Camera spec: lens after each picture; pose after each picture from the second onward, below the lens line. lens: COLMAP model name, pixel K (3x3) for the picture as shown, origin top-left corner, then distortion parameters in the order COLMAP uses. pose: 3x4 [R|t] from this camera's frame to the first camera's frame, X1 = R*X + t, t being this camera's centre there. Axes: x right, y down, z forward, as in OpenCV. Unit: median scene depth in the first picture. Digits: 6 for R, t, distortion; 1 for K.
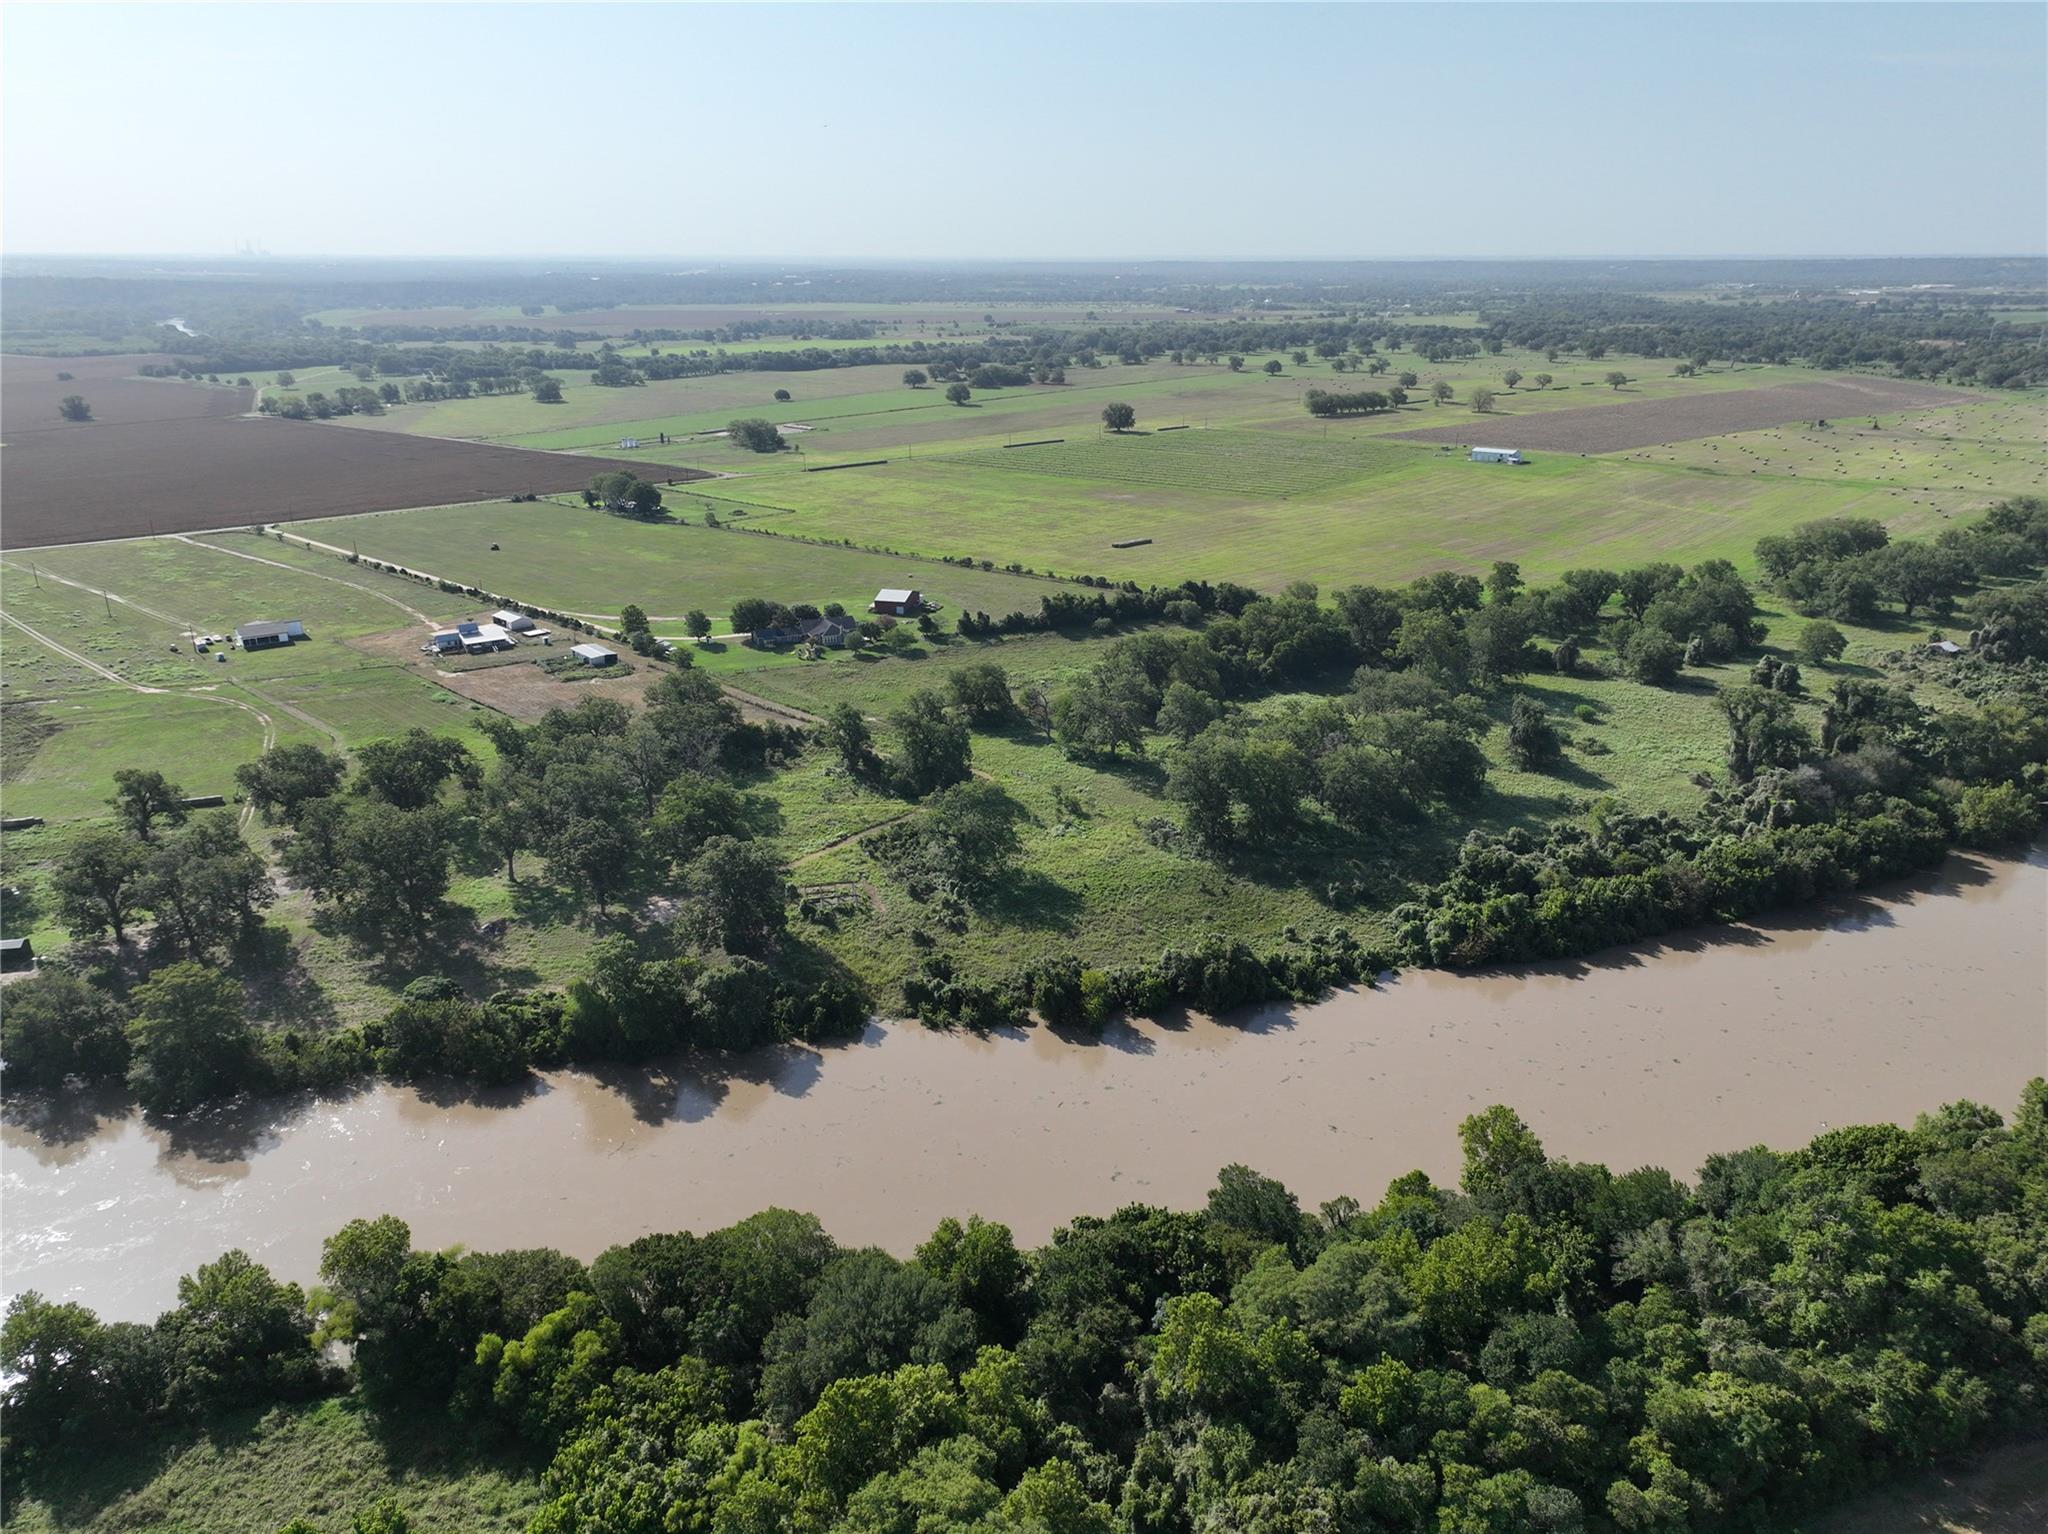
lens RADIAL K [[1468.8, 0, 1024.0], [0, 1468.8, 767.0], [0, 0, 1]] dist [0.011464, 0.015944]
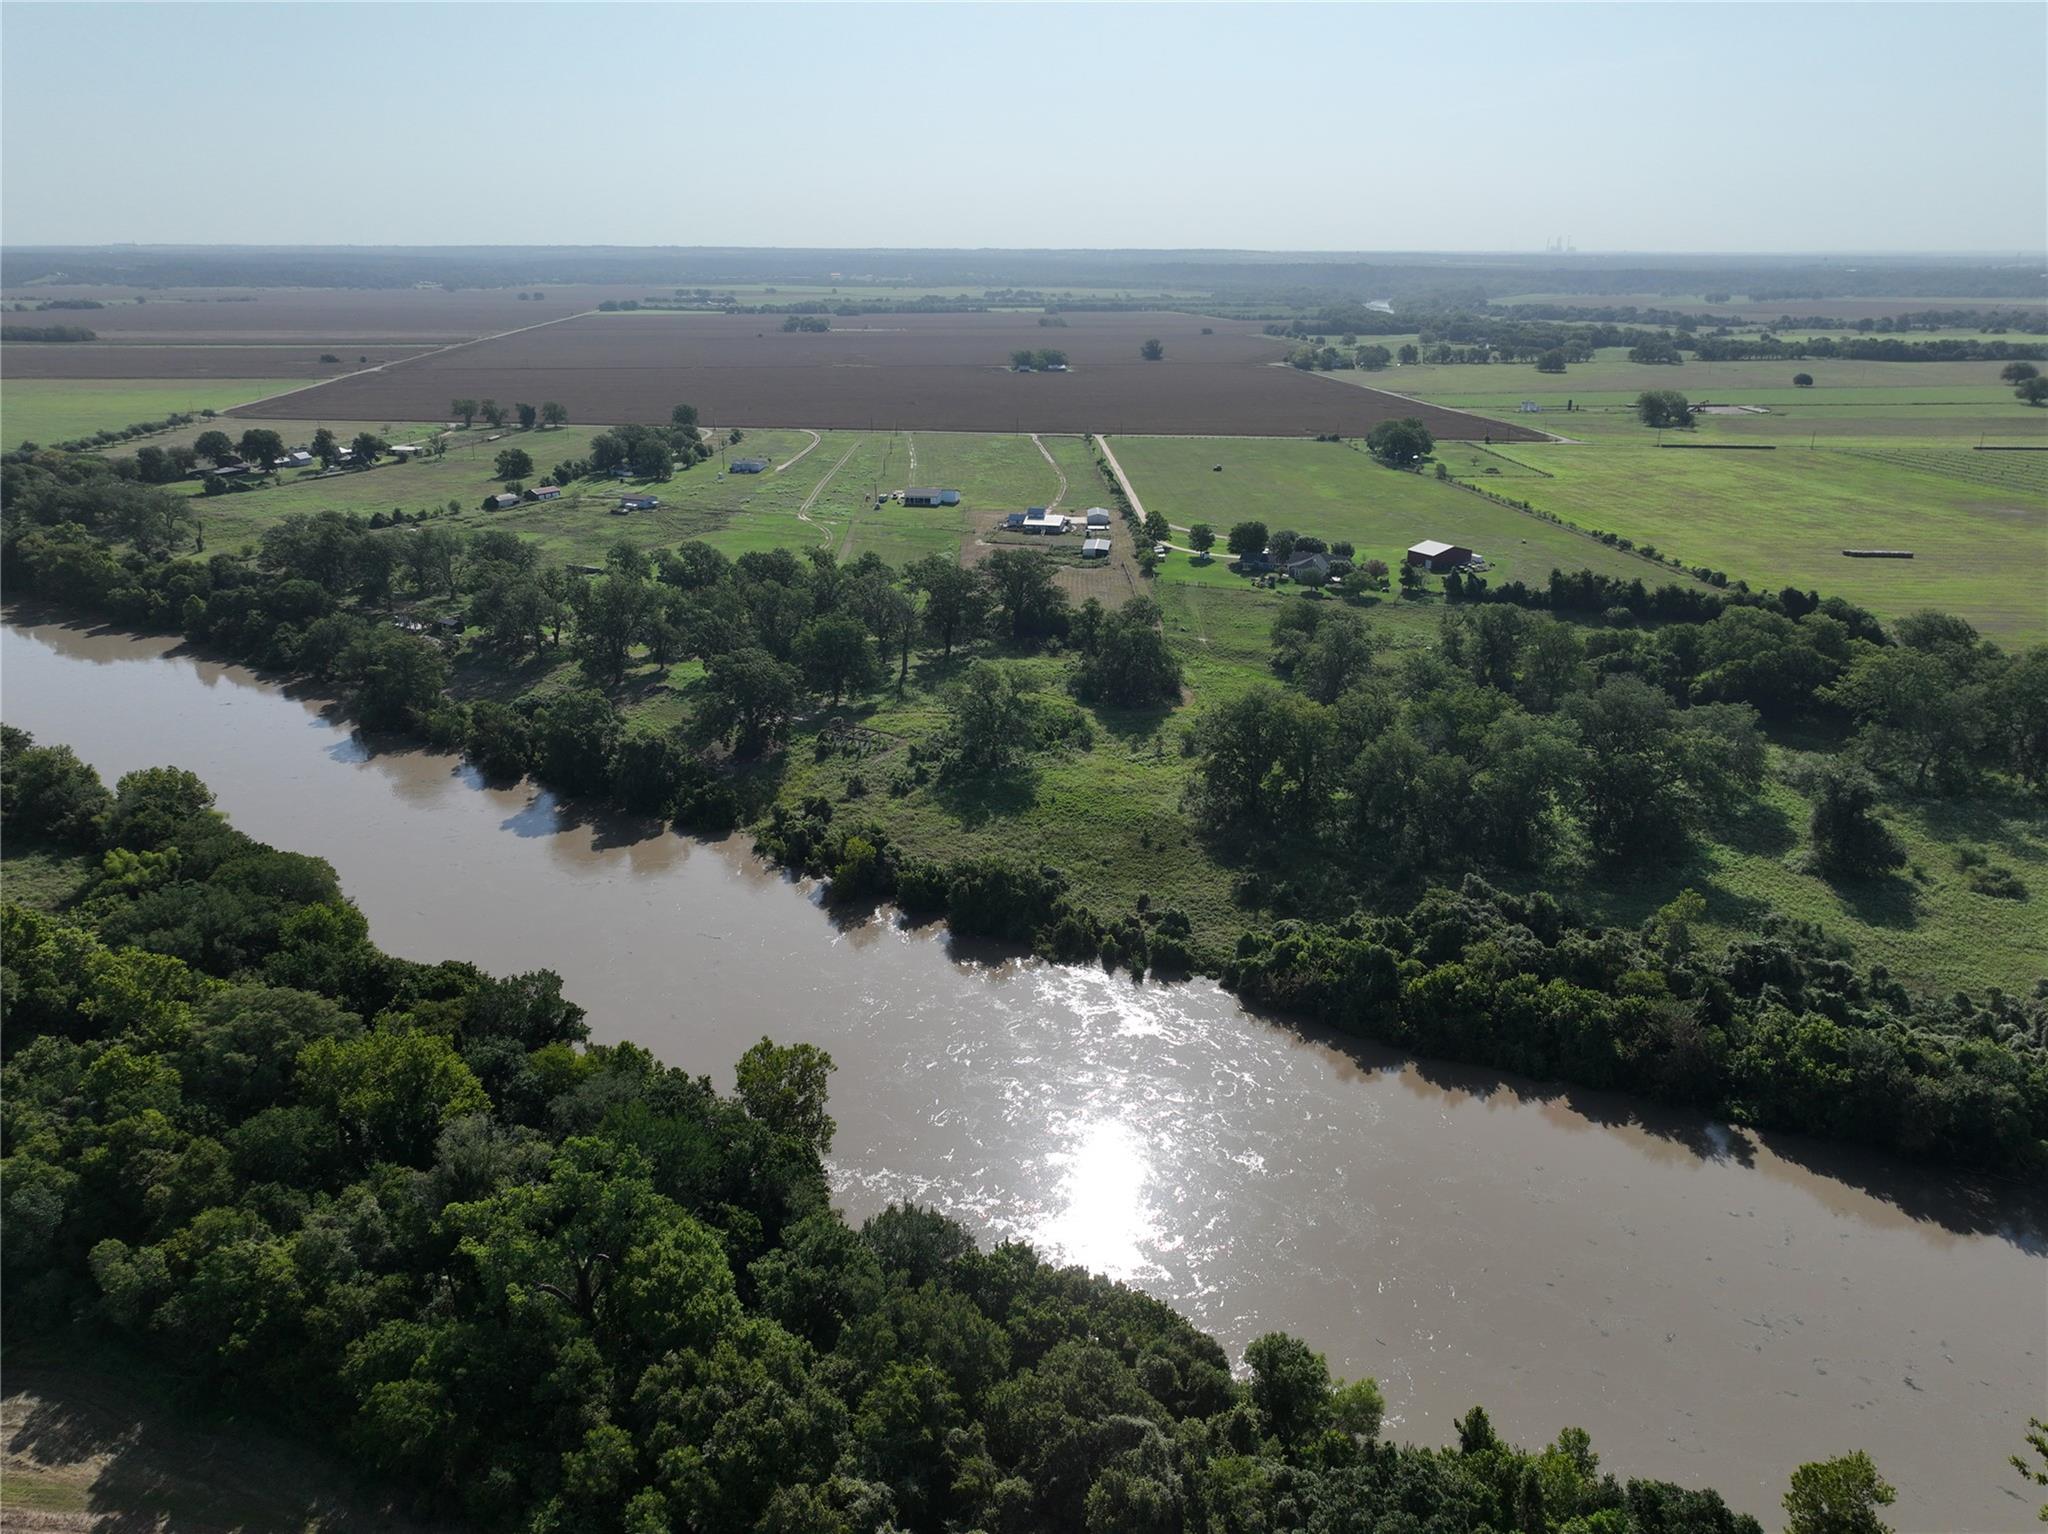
lens RADIAL K [[1441.4, 0, 1014.9], [0, 1441.4, 799.9], [0, 0, 1]] dist [0.046393, -0.062030]
pose [[0.690961, 0.265422, -0.672402, 0.268940], [-0.248464, 0.960685, 0.123897, -0.010483], [0.678851, 0.081460, 0.729743, 0.137067]]
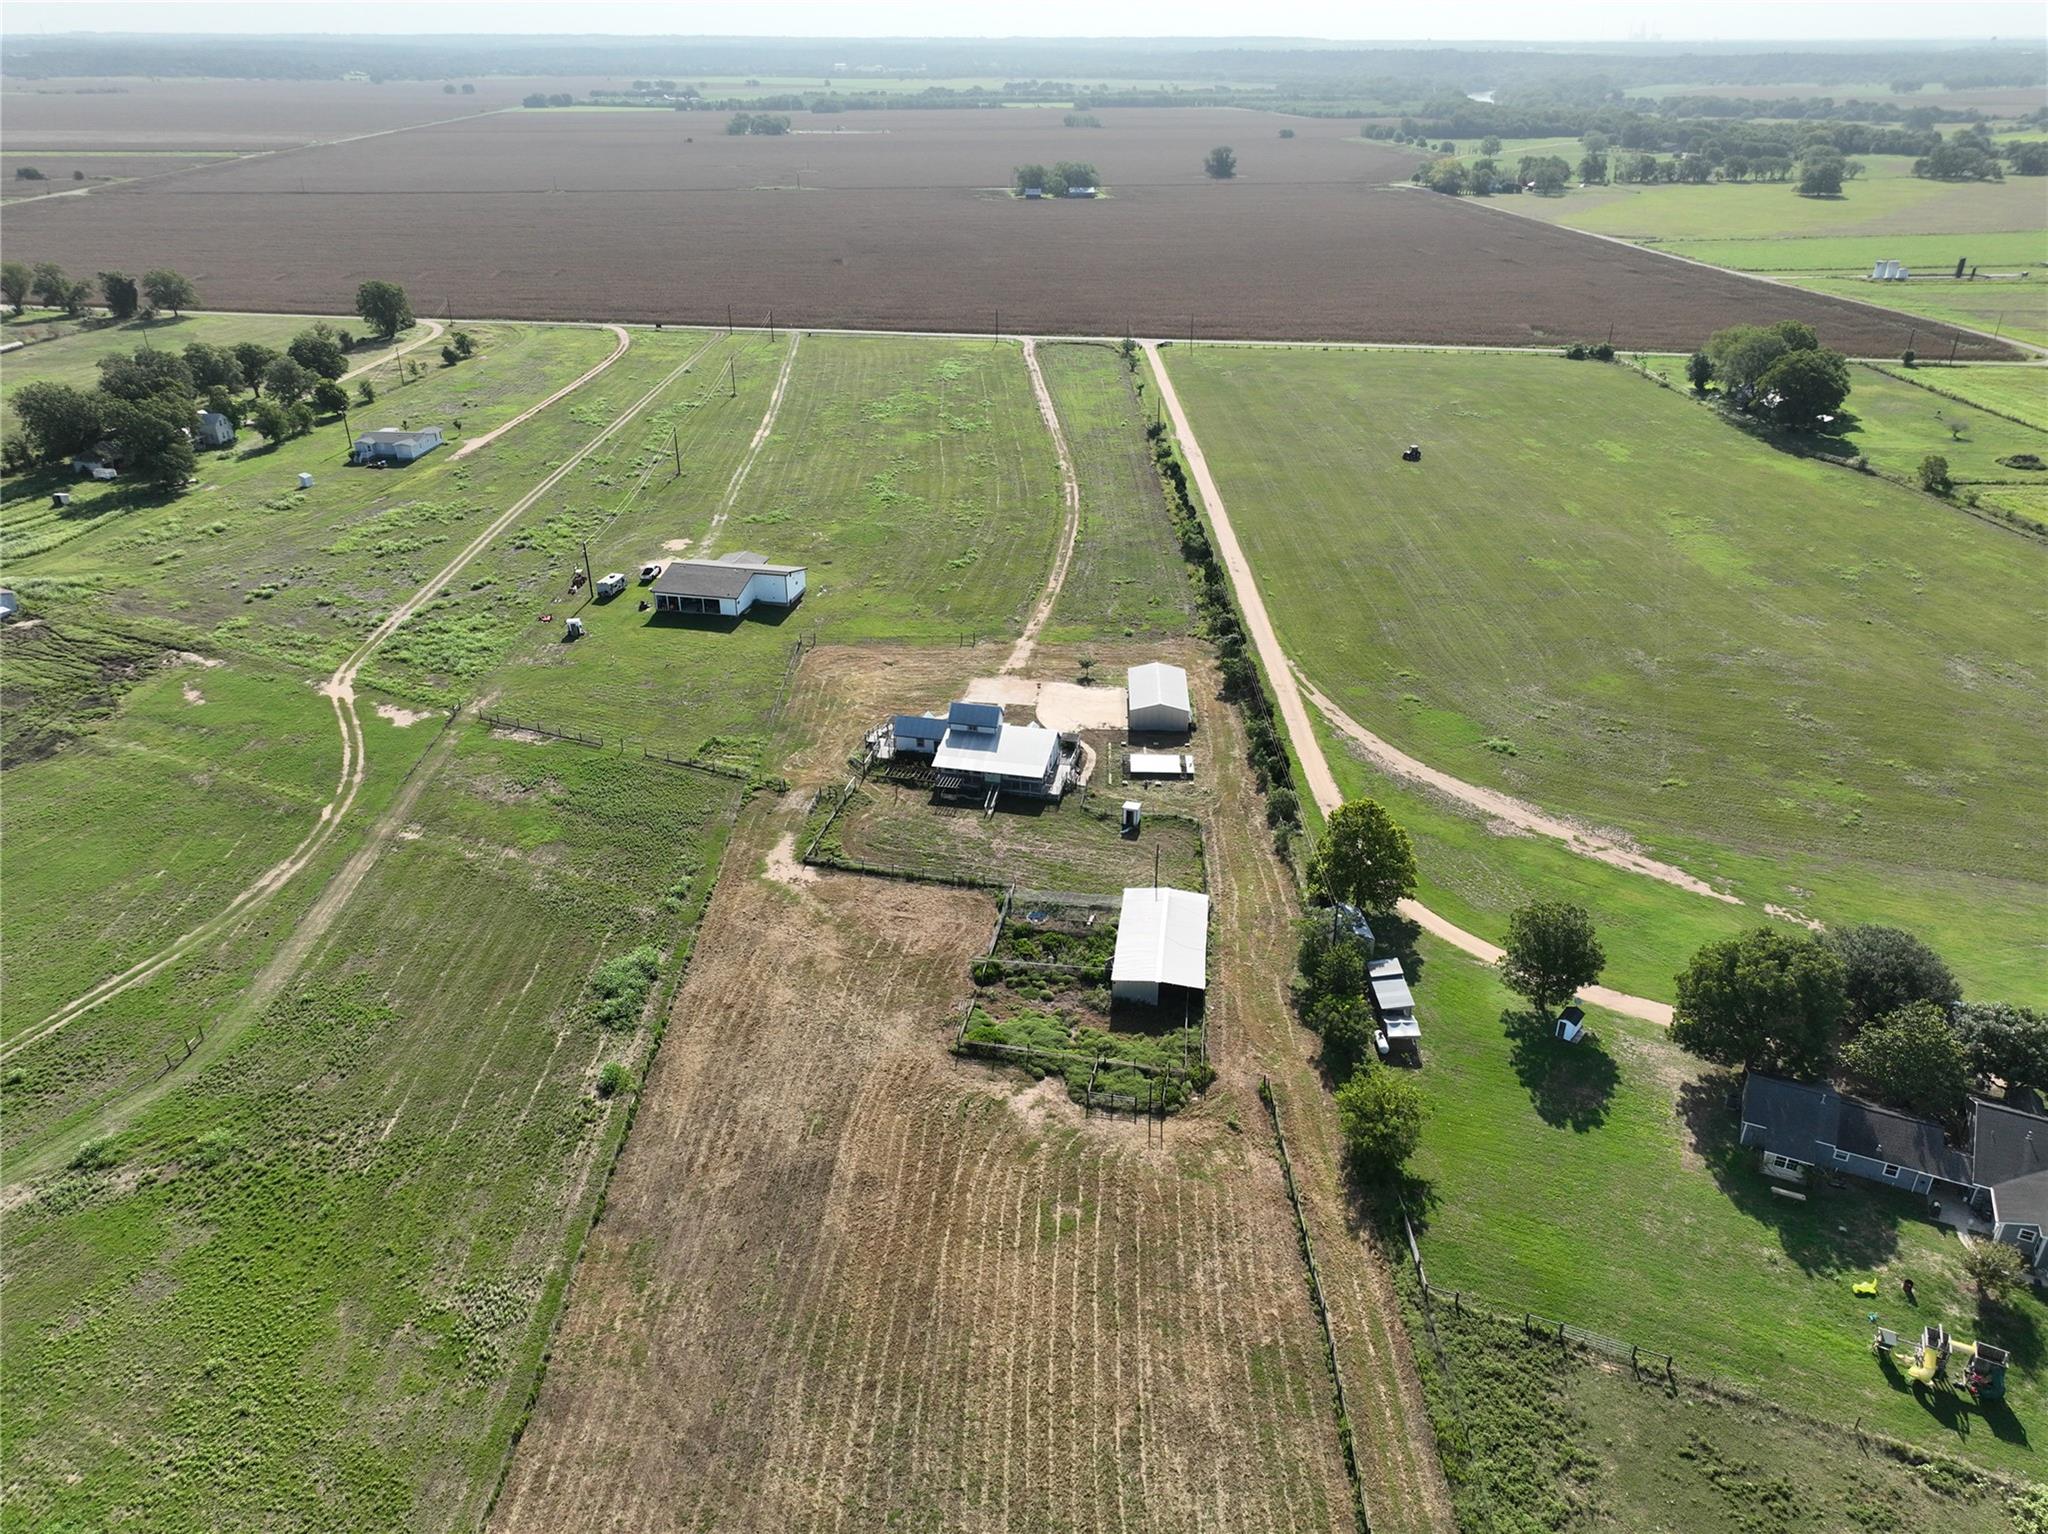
lens RADIAL K [[1468.8, 0, 1024.0], [0, 1468.8, 767.0], [0, 0, 1]] dist [0.011464, 0.015944]
pose [[0.679501, 0.331590, -0.654467, -0.081508], [-0.250428, 0.943291, 0.217918, -0.110057], [0.689612, 0.015822, 0.724006, 0.490670]]
